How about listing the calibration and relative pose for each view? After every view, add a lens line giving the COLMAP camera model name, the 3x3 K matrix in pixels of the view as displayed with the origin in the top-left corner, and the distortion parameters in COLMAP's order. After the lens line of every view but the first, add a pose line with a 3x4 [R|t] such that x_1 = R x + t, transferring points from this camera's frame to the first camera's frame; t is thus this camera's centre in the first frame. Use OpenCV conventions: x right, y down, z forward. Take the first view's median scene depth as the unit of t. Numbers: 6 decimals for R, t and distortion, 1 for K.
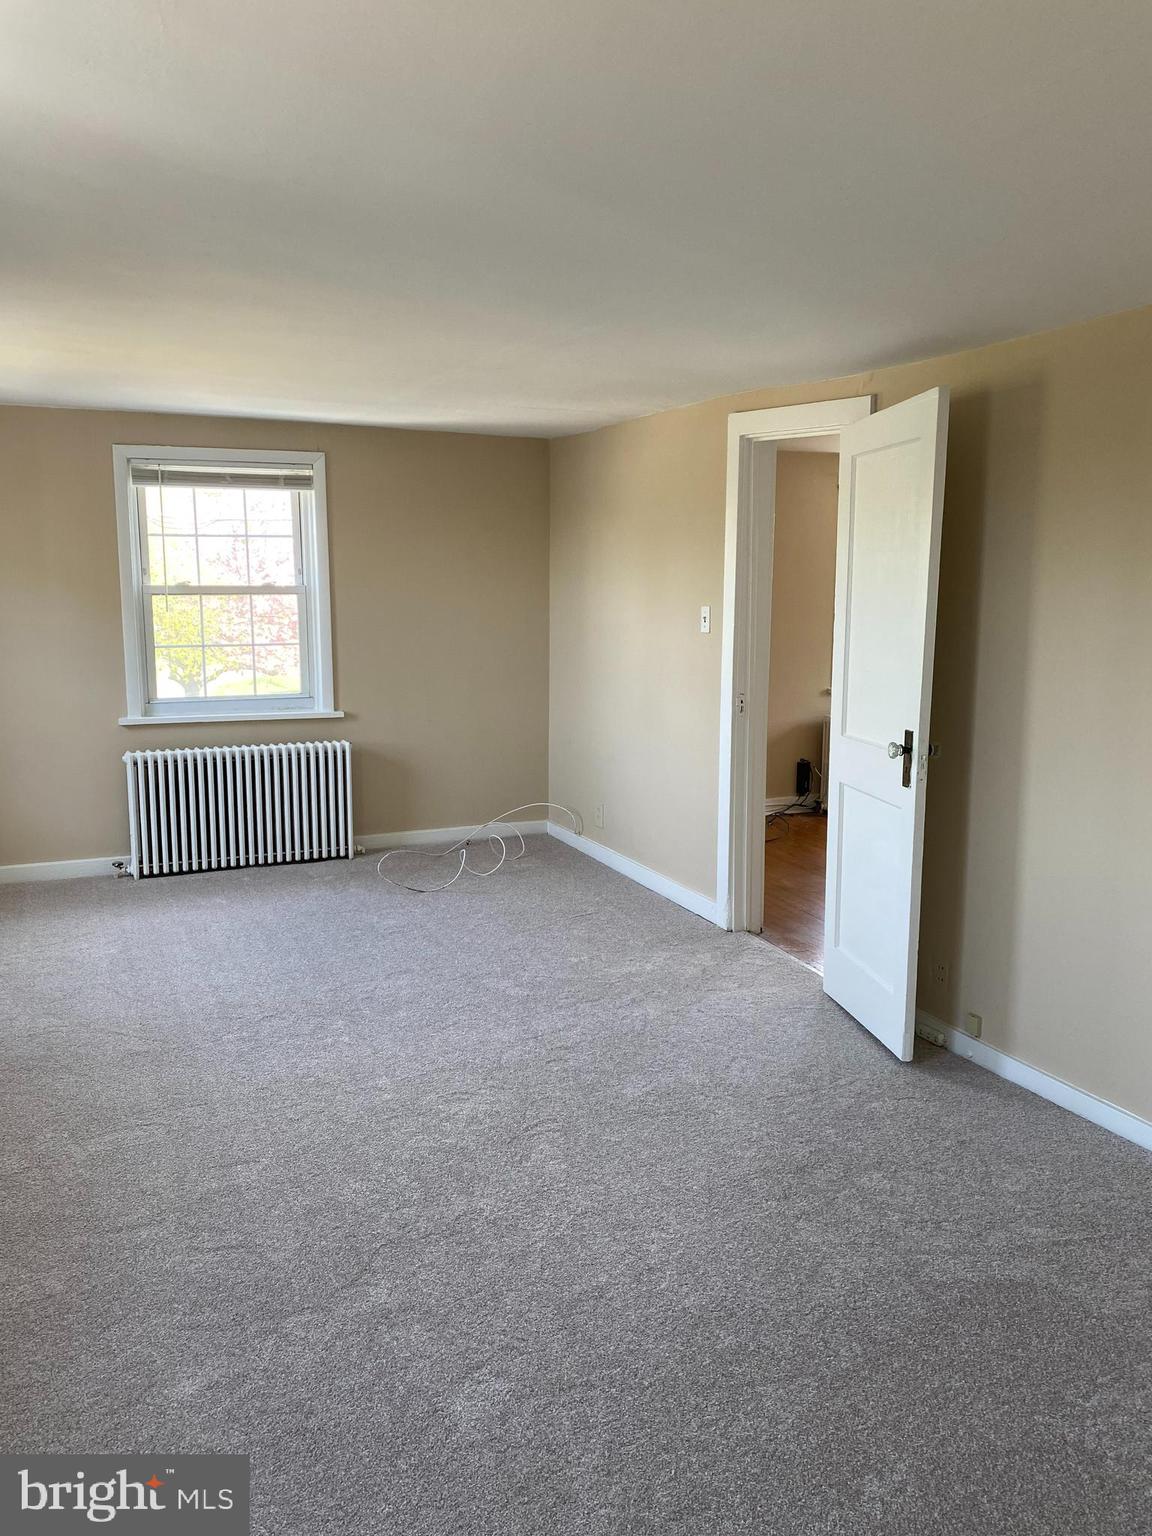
lens RADIAL K [[1150.6, 0, 580.4], [0, 1150.6, 746.7], [0, 0, 1]] dist [0.009655, -0.002444]
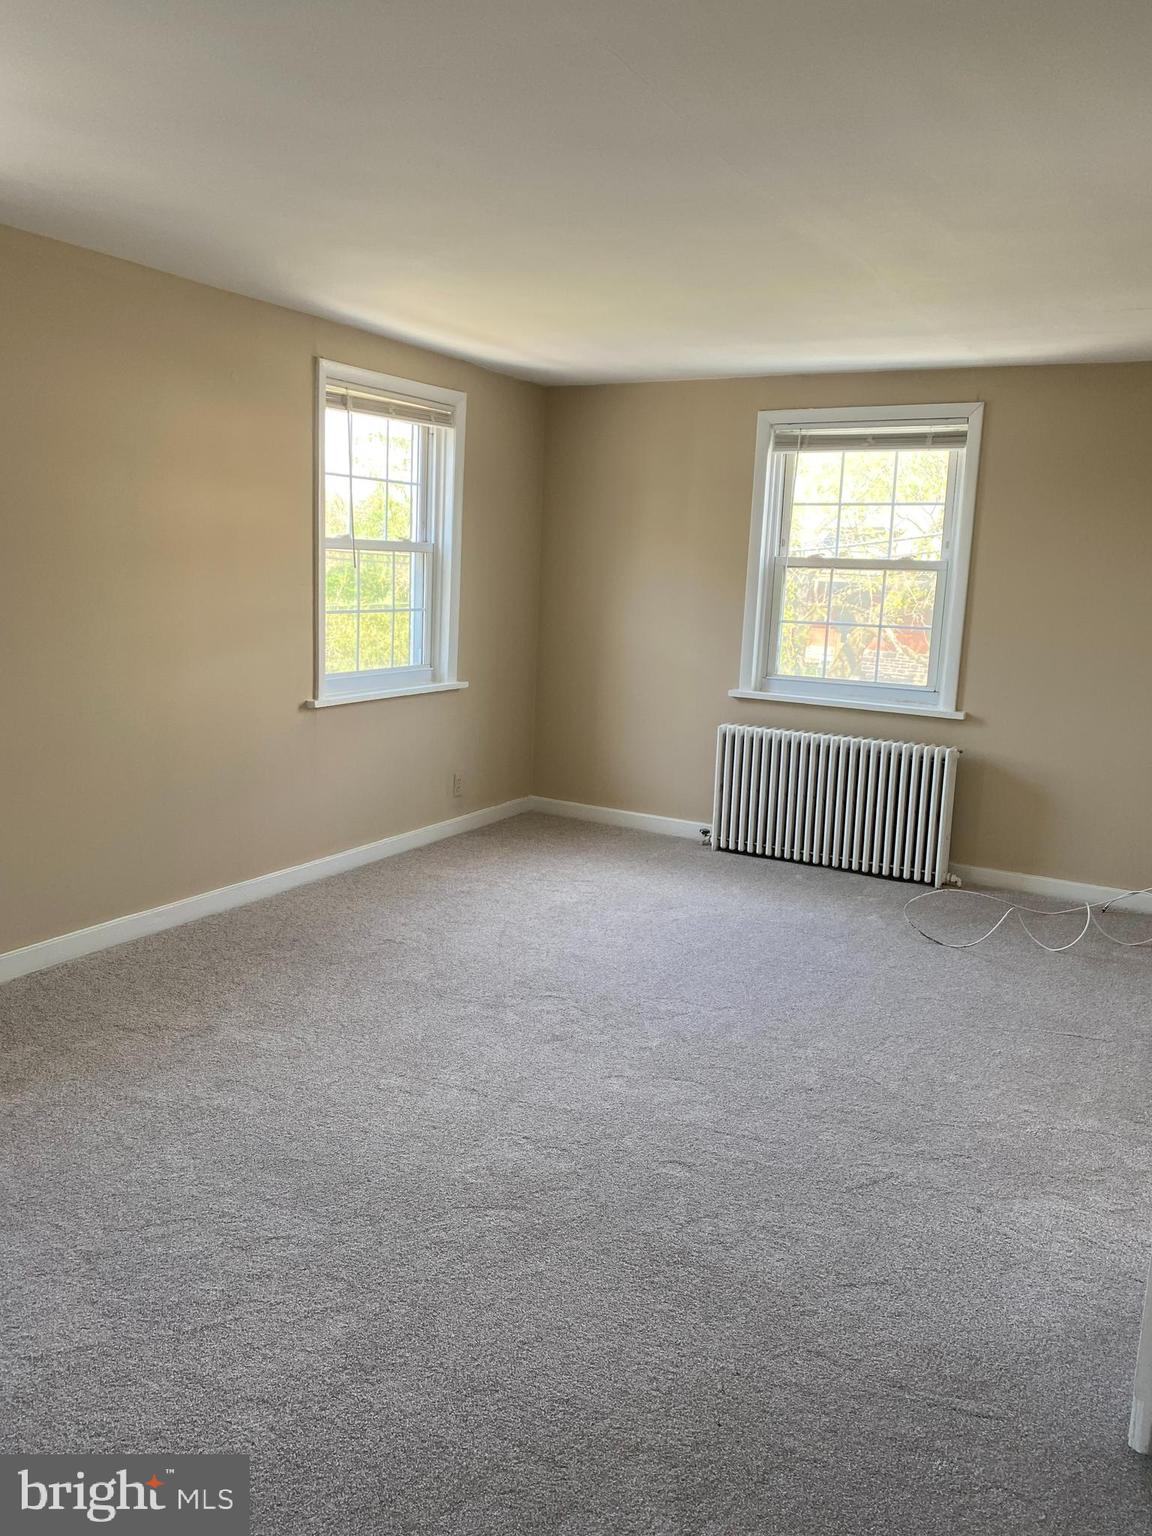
lens RADIAL K [[1150.6, 0, 580.4], [0, 1150.6, 746.7], [0, 0, 1]] dist [0.009655, -0.002444]
pose [[0.593619, 0.150414, -0.790564, 0.304117], [-0.150673, 0.985779, 0.074419, -0.028254], [0.790515, 0.074940, 0.607840, 0.284655]]
